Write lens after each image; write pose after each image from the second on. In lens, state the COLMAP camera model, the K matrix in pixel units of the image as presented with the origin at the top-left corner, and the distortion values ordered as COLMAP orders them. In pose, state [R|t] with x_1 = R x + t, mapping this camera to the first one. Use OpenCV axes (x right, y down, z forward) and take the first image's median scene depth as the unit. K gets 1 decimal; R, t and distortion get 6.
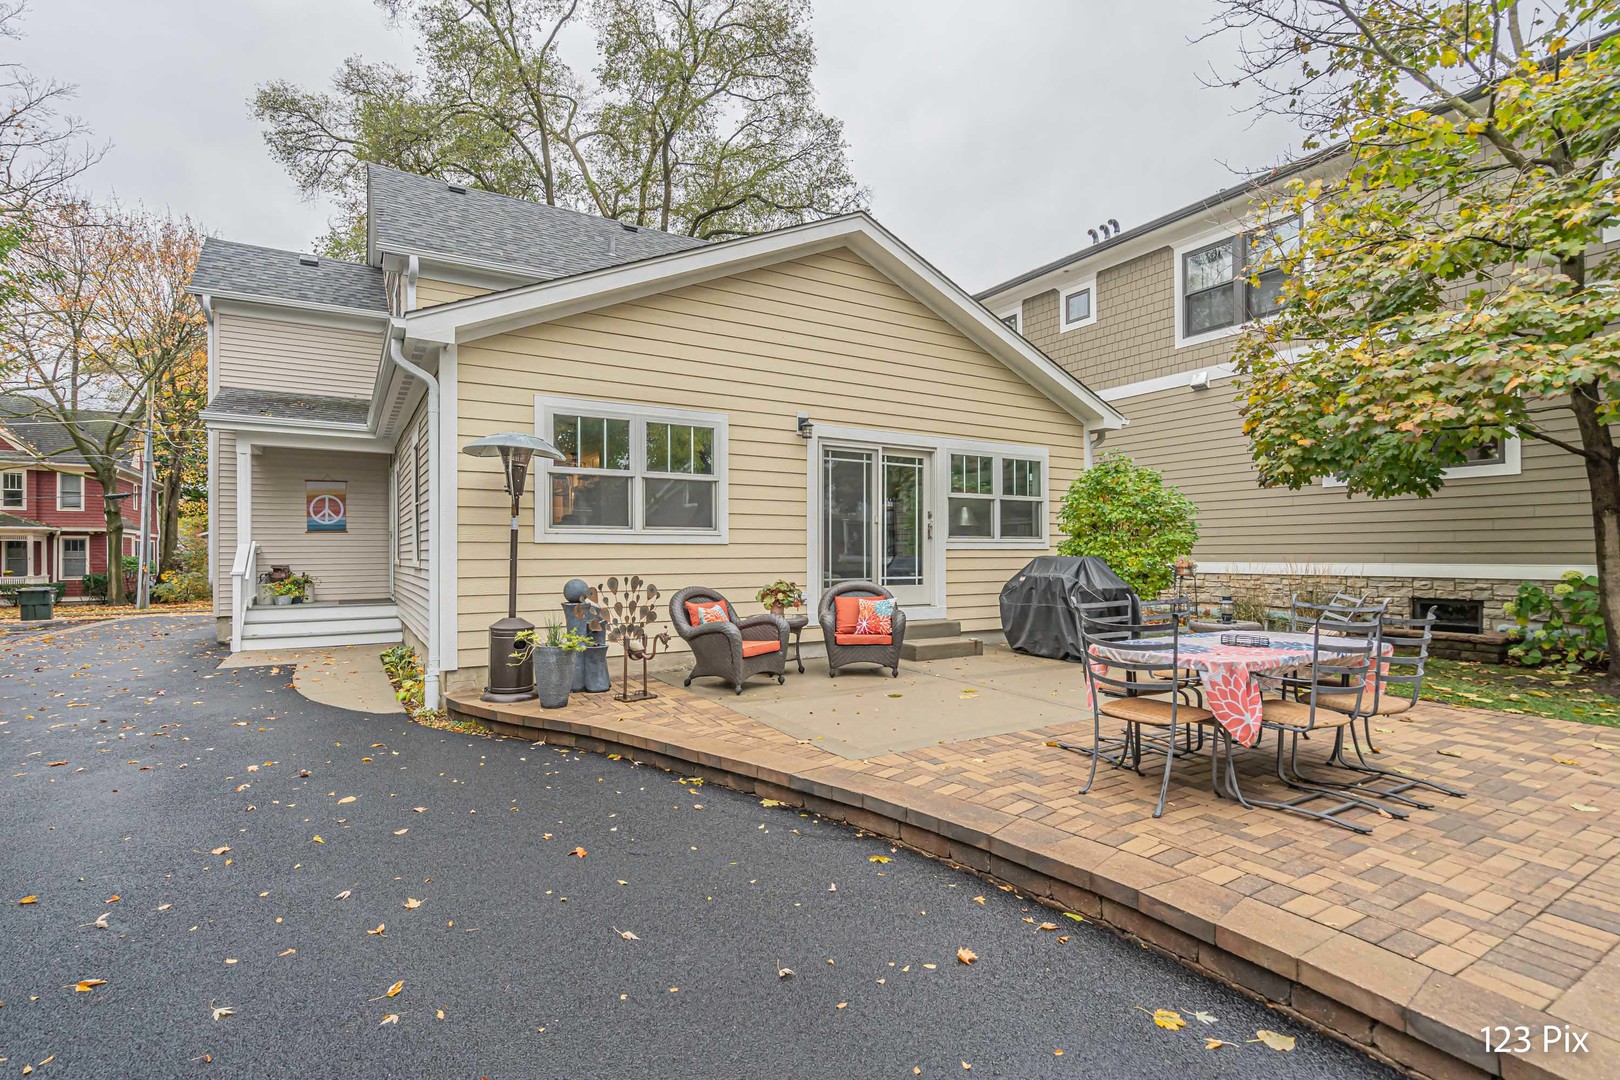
lens RADIAL K [[734.0, 0, 774.4], [0, 734.0, 537.7], [0, 0, 1]] dist [-0.000894, 0.000040]
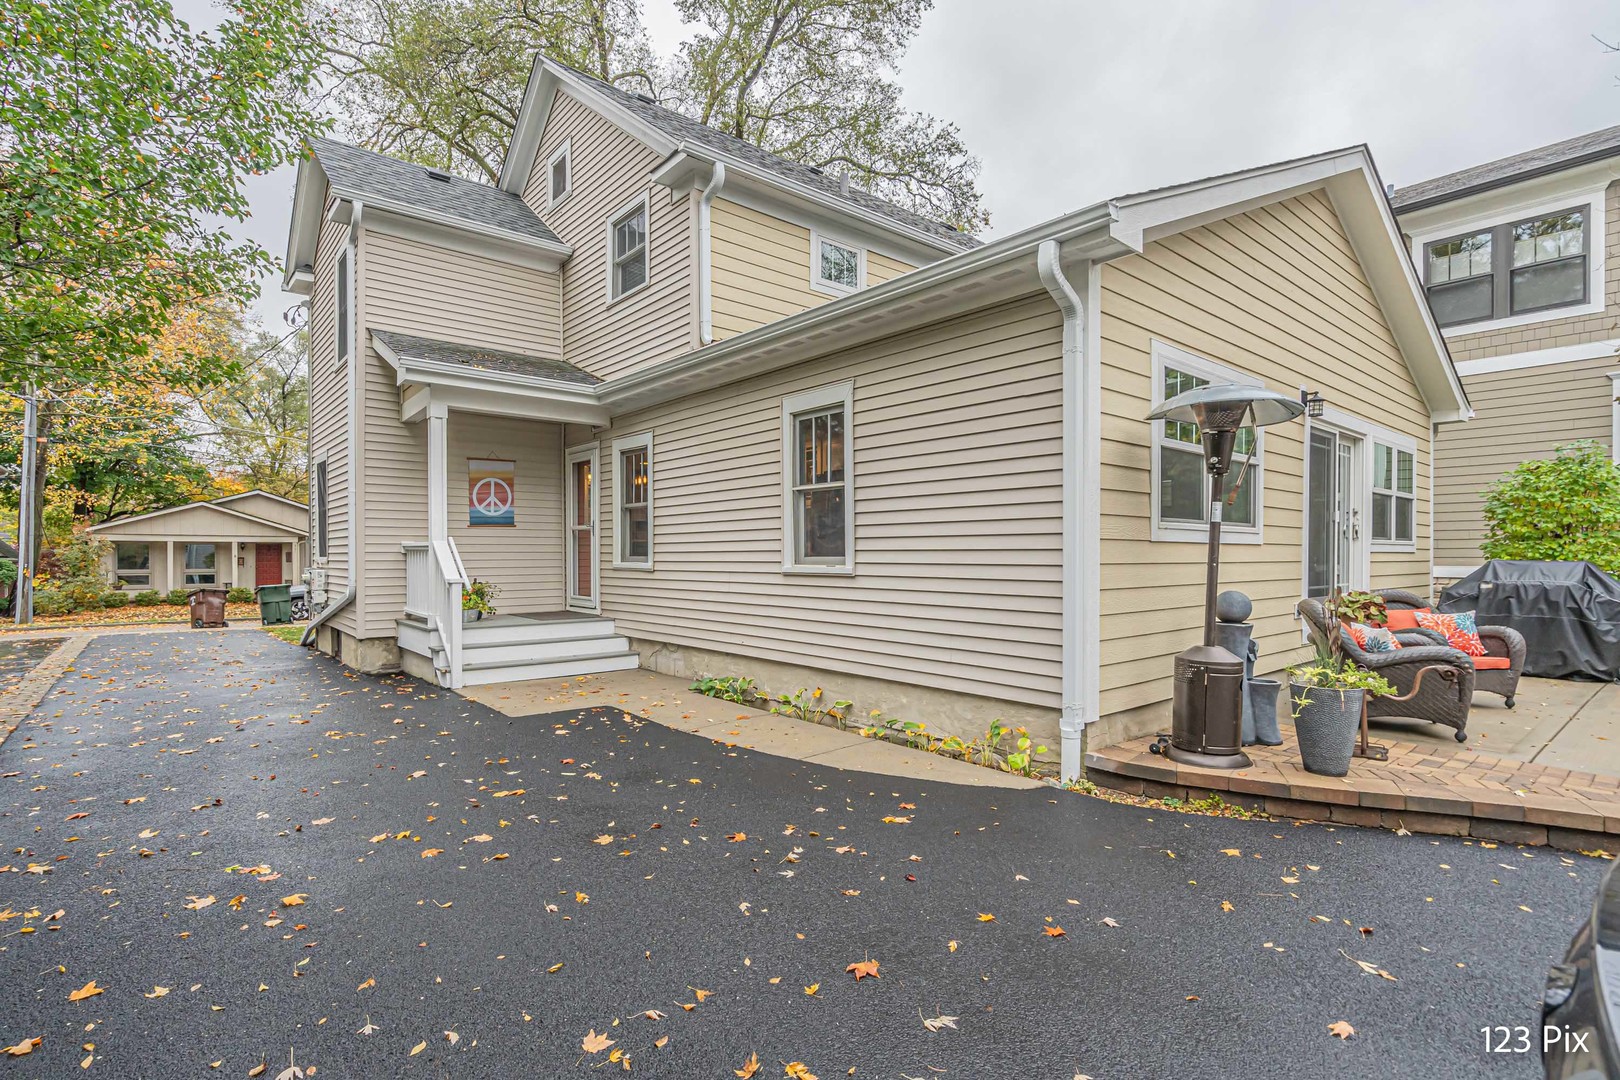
lens RADIAL K [[756.0, 0, 810.0], [0, 756.0, 540.0], [0, 0, 1]] dist [0.018402, 0.000270]
pose [[0.984021, 0.005675, 0.177964, -0.579521], [-0.006094, 0.999980, 0.001806, 0.004138], [-0.177950, -0.002862, 0.984035, 0.225758]]
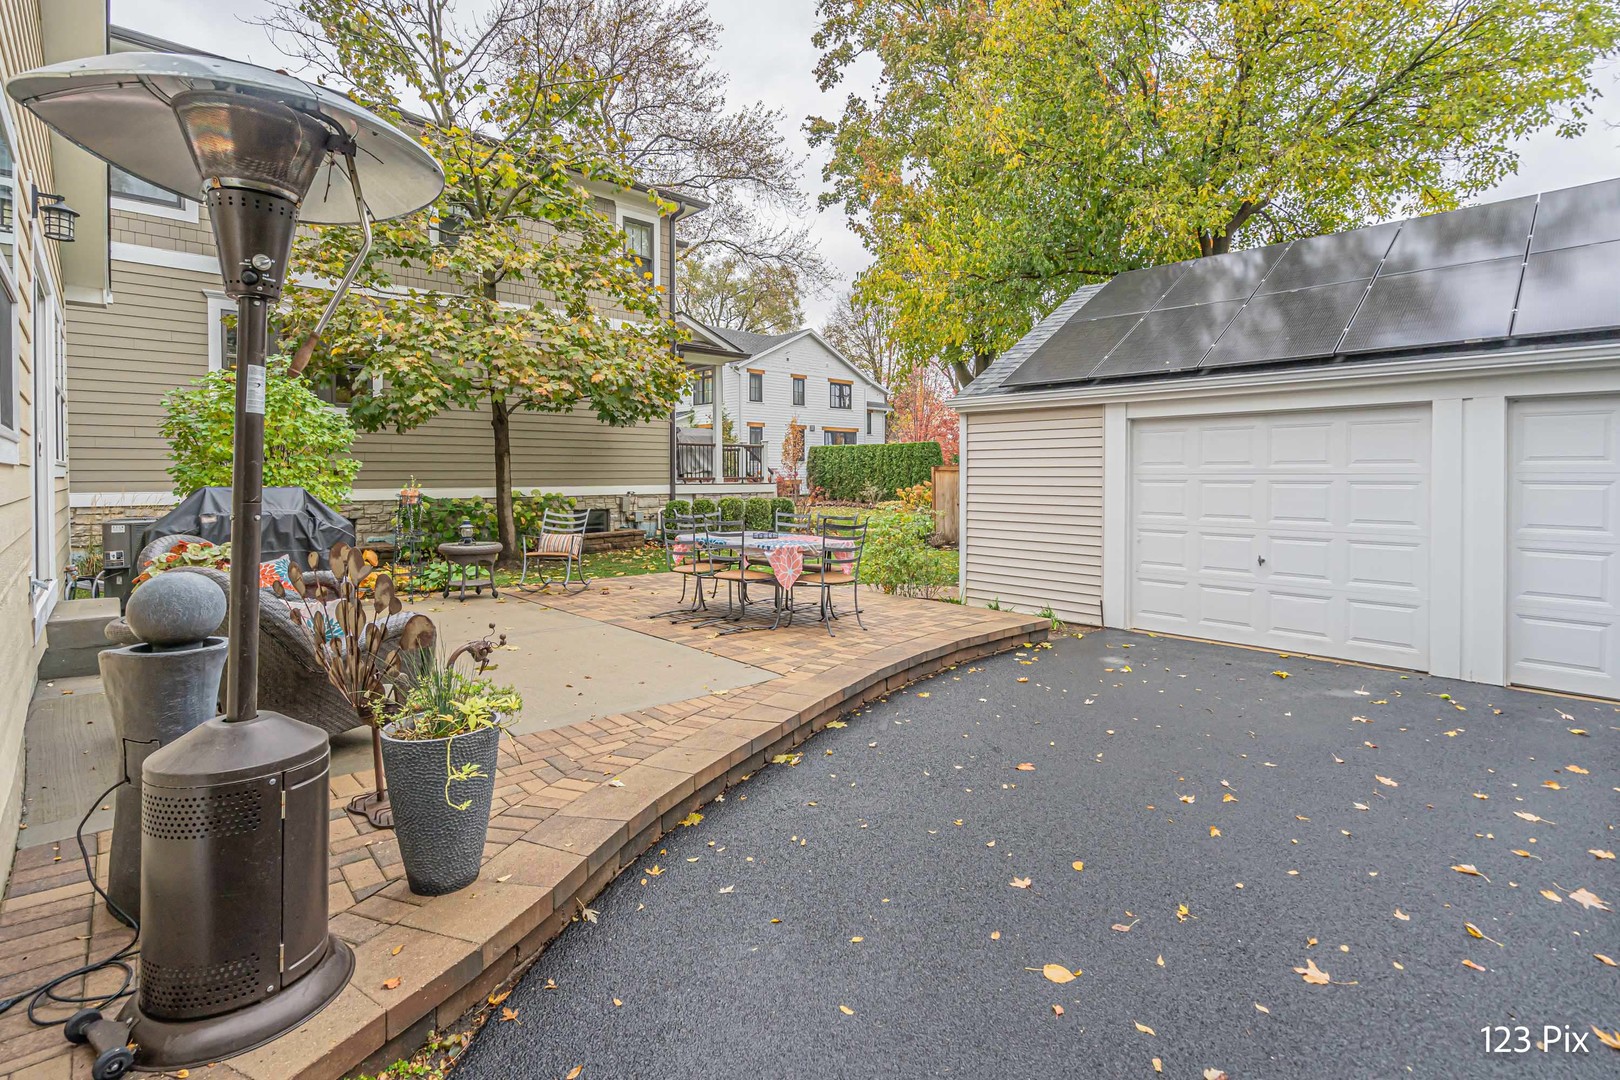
lens RADIAL K [[770.9, 0, 810.3], [0, 770.9, 484.0], [0, 0, 1]] dist [-0.000092, 0.000187]
pose [[-0.218035, -0.009801, 0.975892, -0.467058], [-0.017879, 0.999822, 0.006047, 0.006804], [-0.975777, -0.016129, -0.218171, 0.565953]]
